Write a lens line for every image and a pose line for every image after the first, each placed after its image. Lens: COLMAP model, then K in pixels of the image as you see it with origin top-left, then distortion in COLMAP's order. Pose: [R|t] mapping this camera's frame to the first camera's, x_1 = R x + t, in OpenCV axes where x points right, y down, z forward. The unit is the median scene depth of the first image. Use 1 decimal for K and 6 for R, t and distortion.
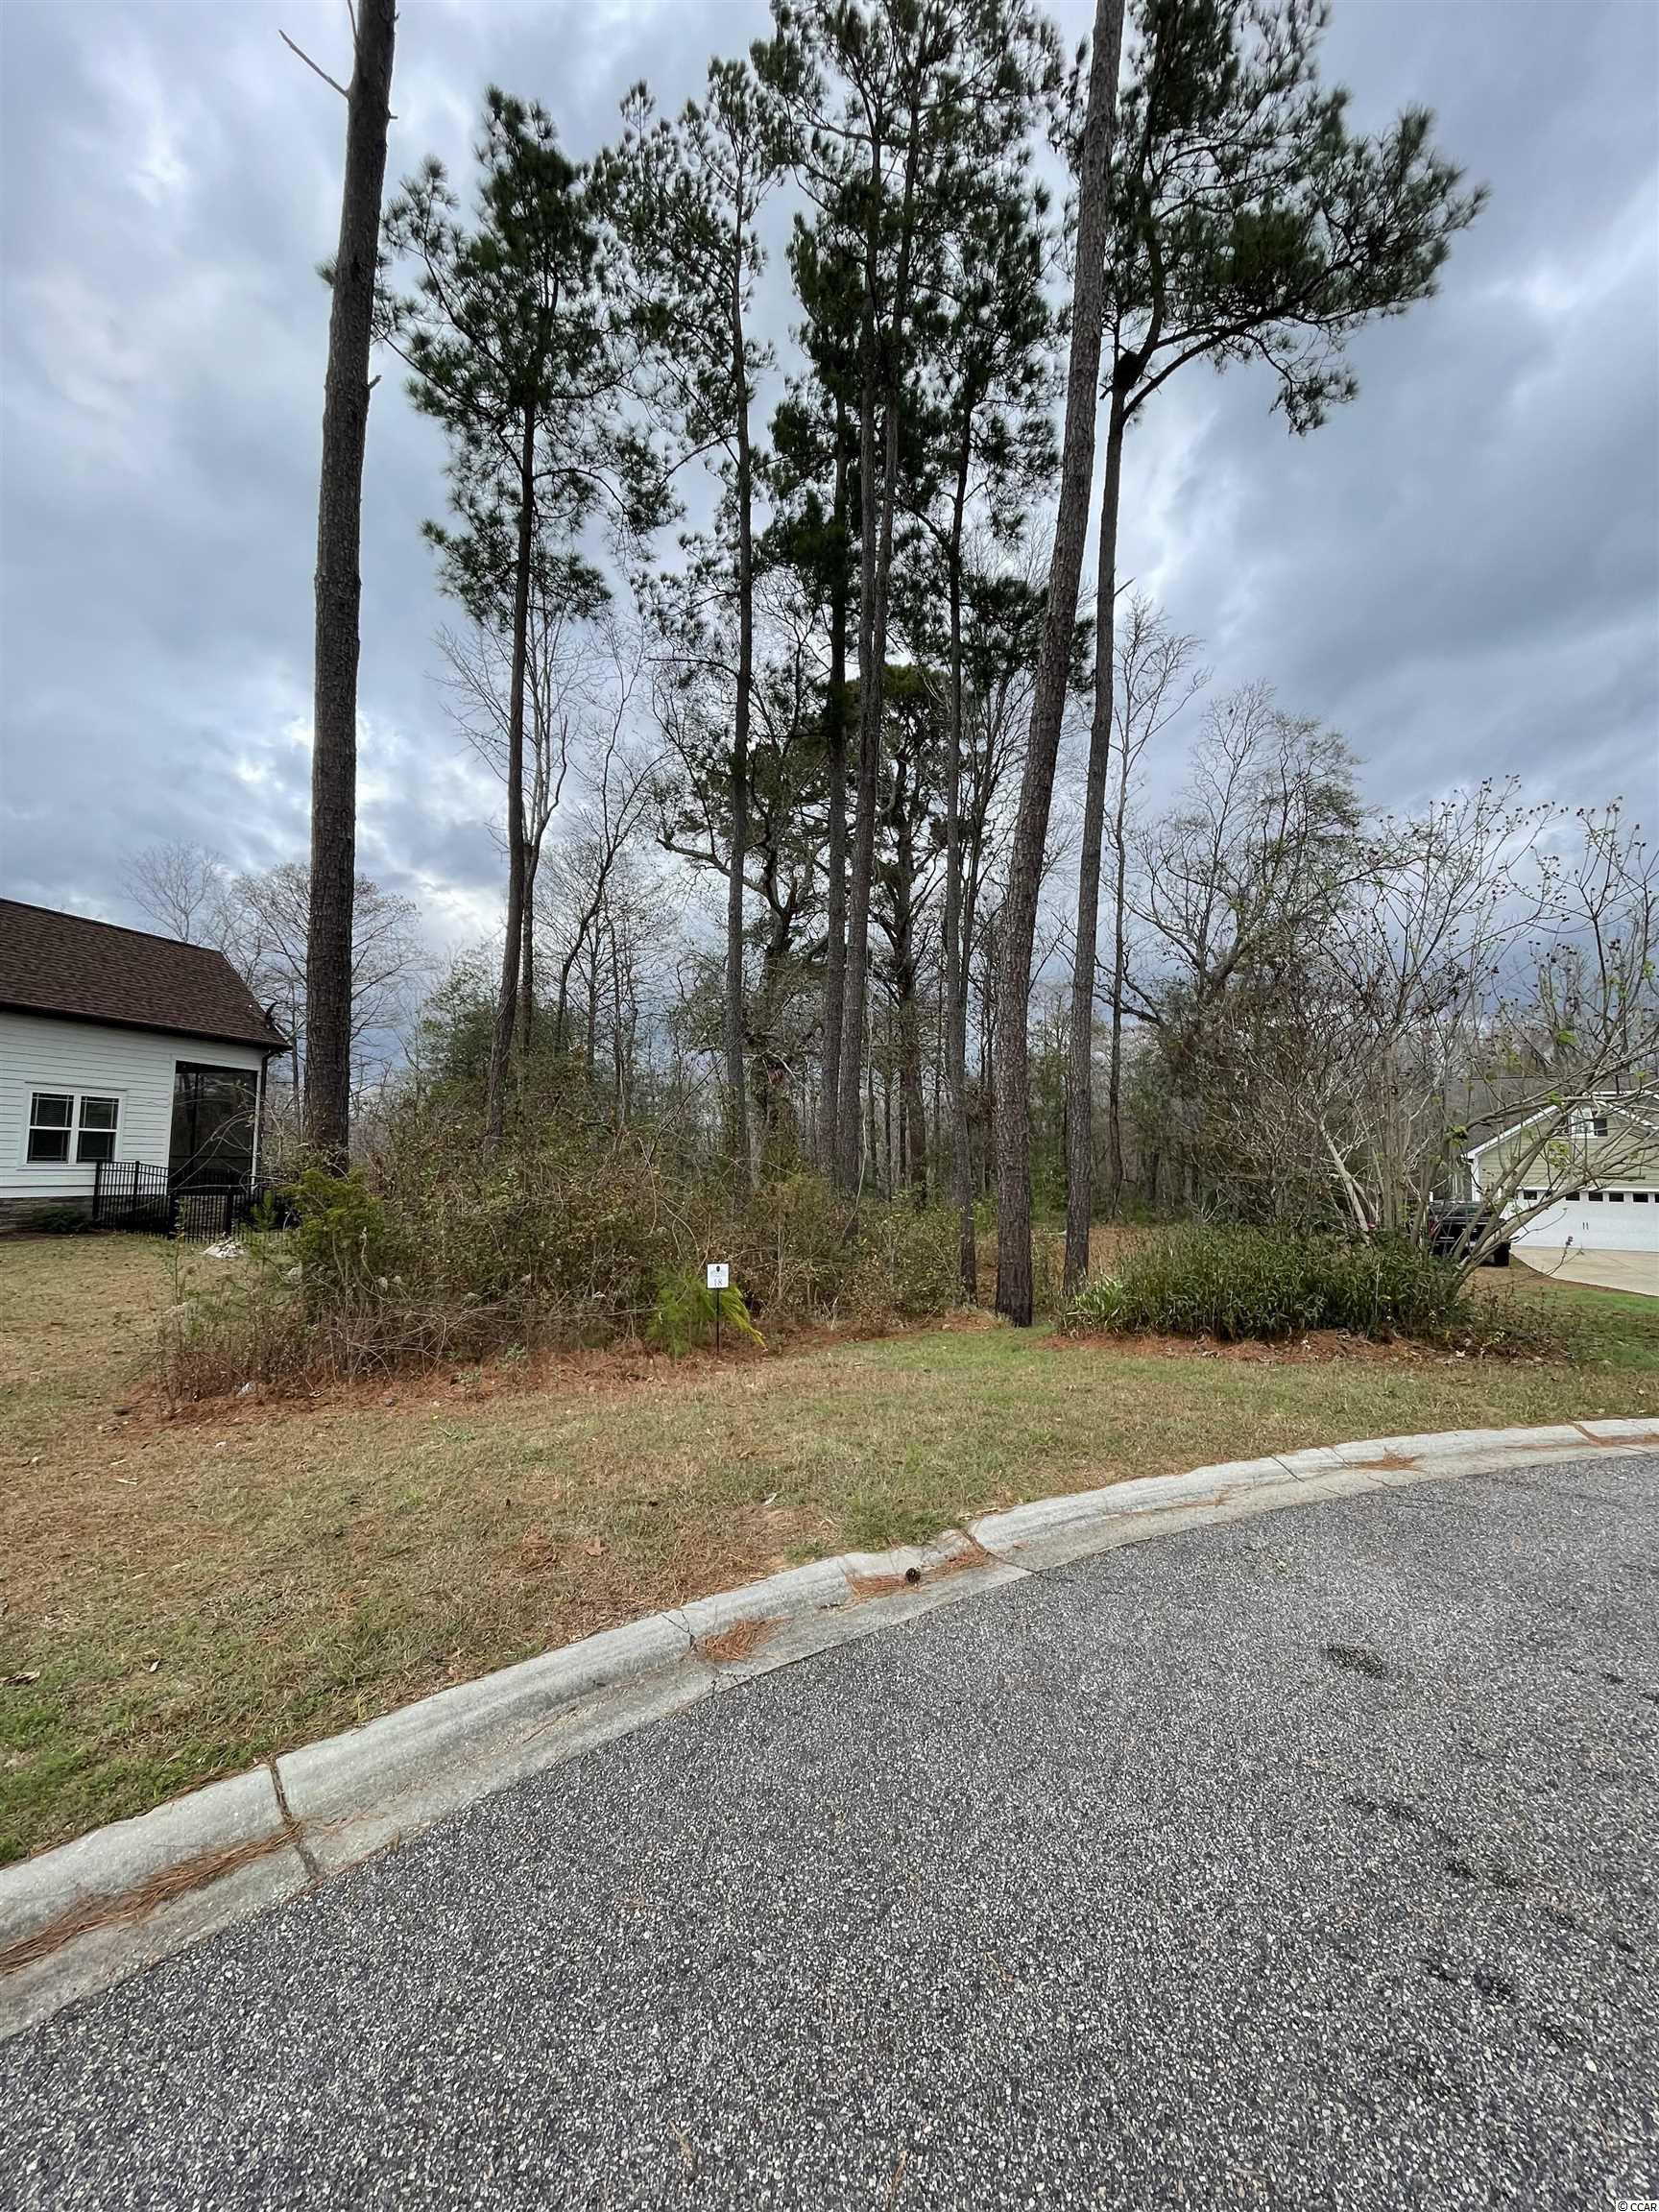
lens RADIAL K [[1000.0, 0, 842.2], [0, 1000.0, 1119.0], [0, 0, 1]] dist [0.005068, 0.000334]
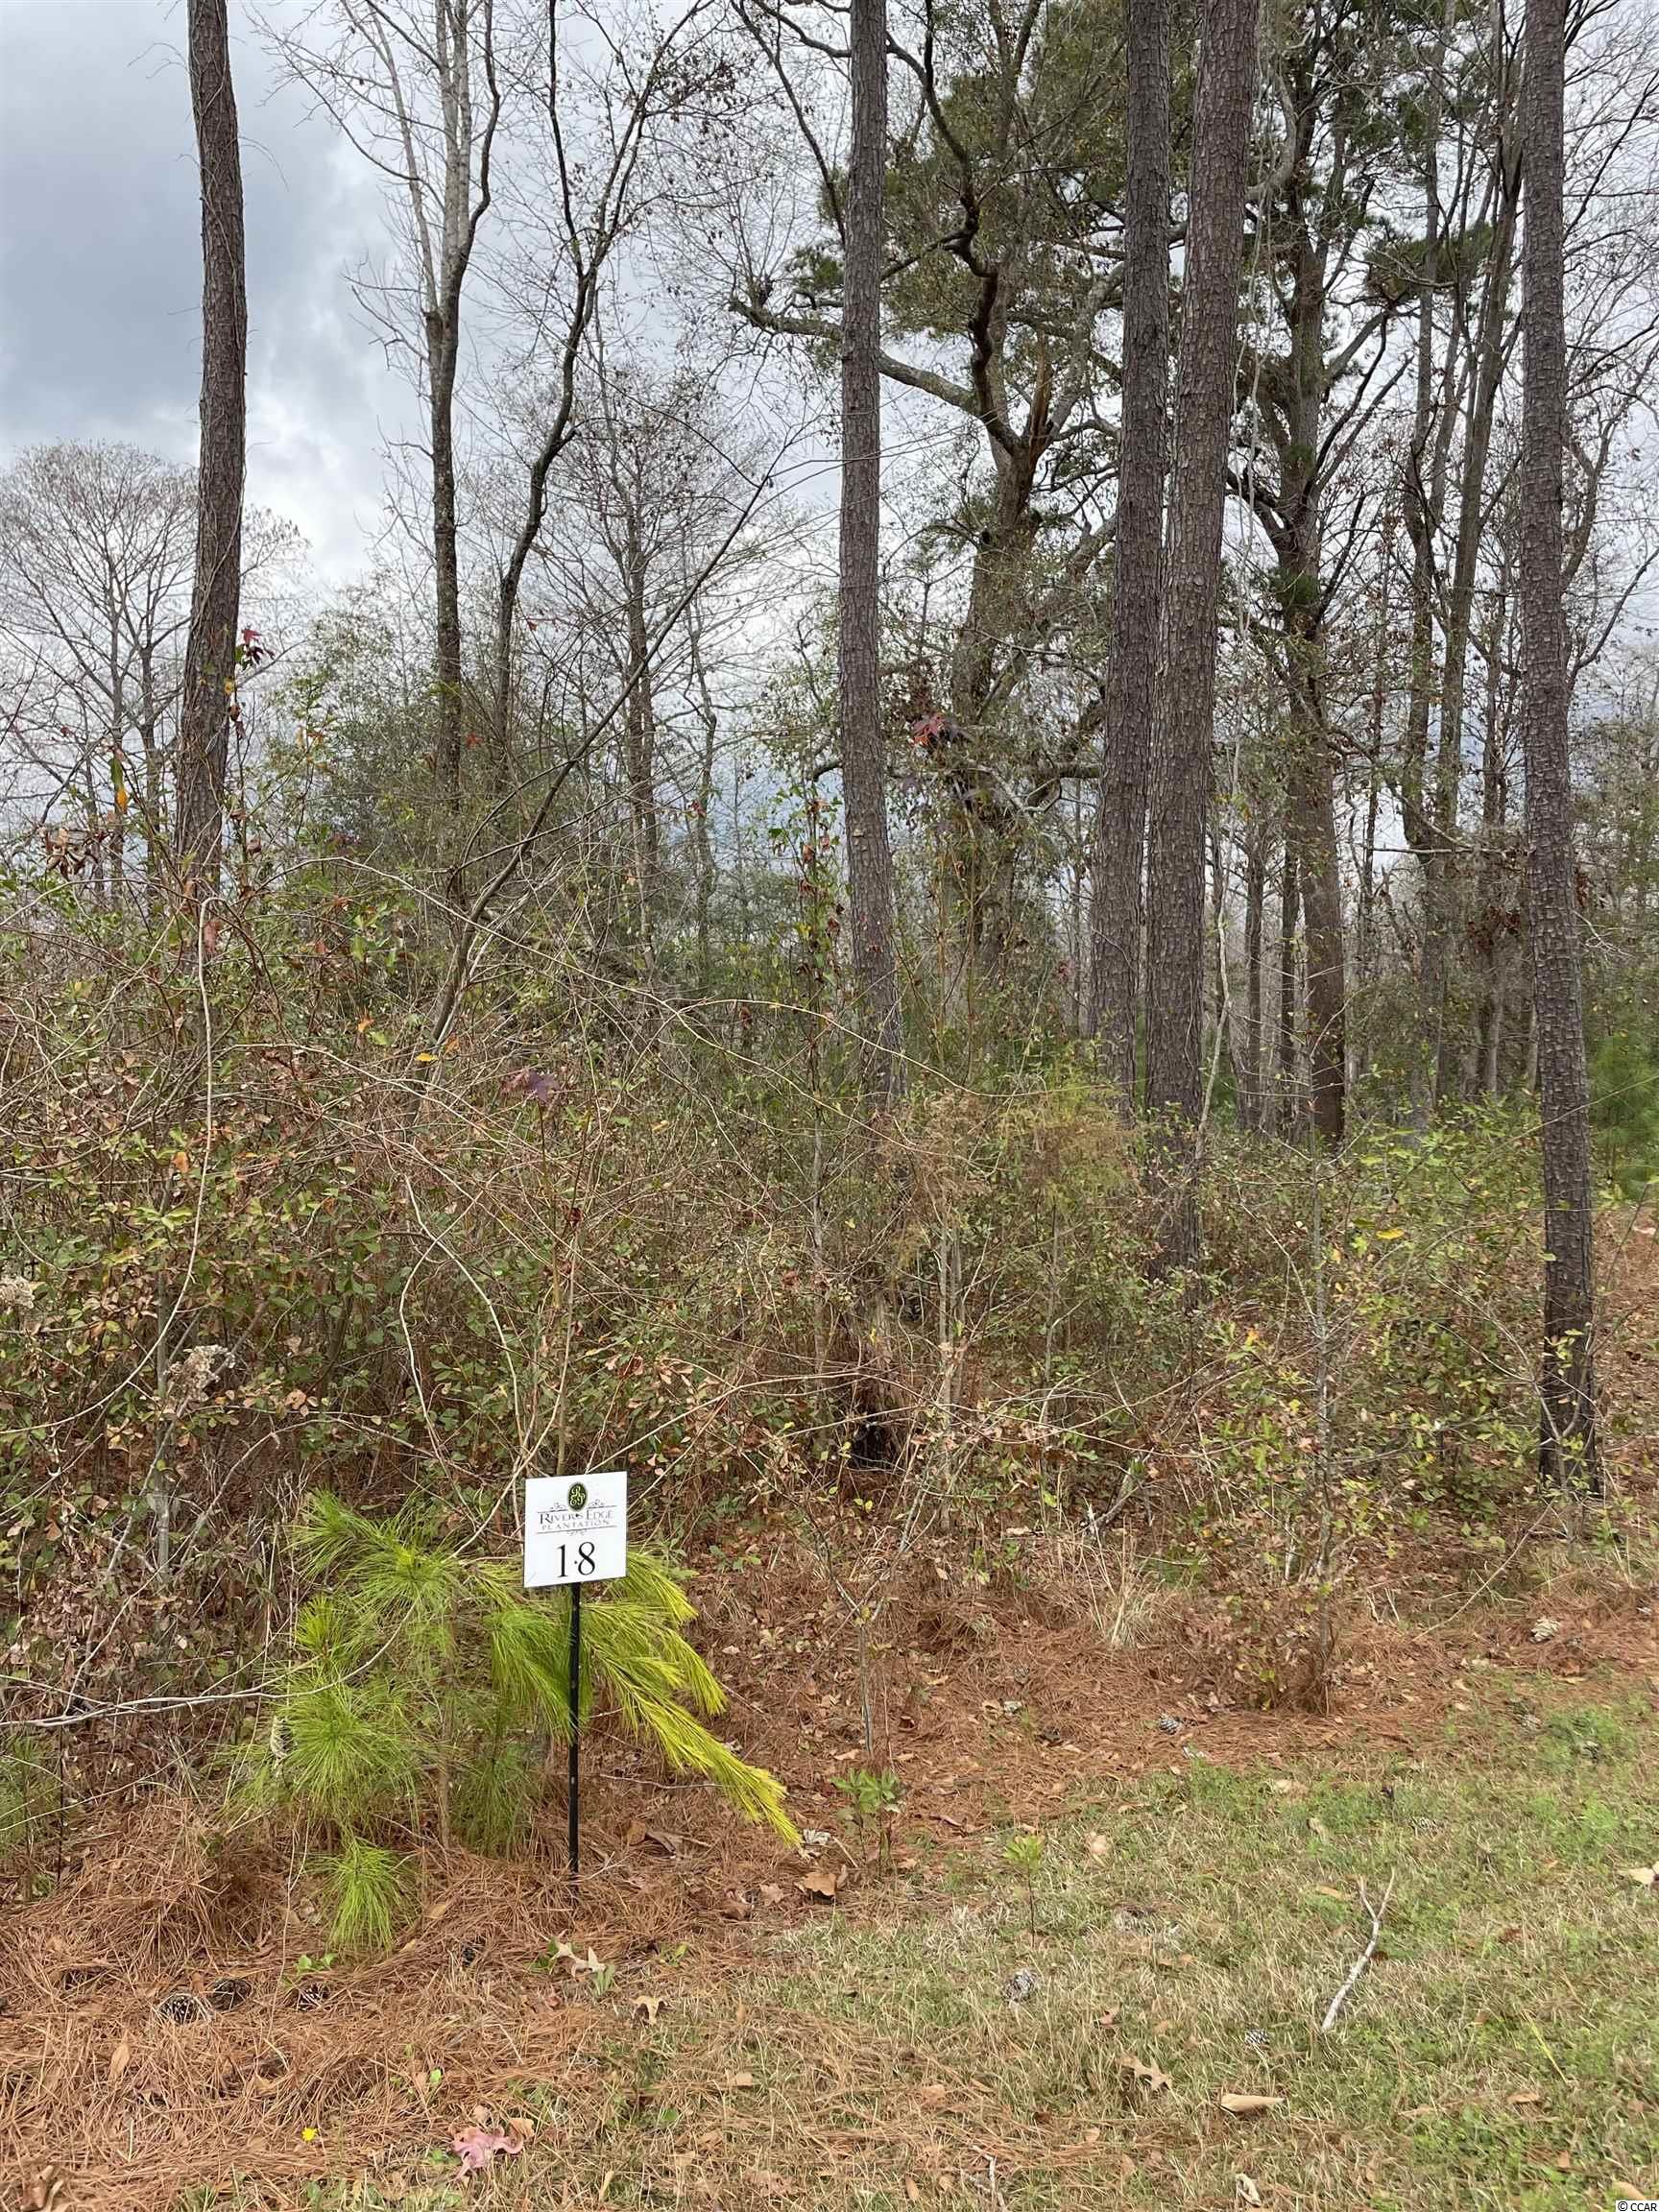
lens RADIAL K [[1729.3, 0, 843.6], [0, 1729.3, 1114.6], [0, 0, 1]] dist [-0.004752, -0.007382]
pose [[0.984177, 0.007719, -0.177023, -0.000017], [0.006970, 0.996591, 0.082205, 0.011490], [0.177054, -0.082138, 0.980768, 0.207072]]
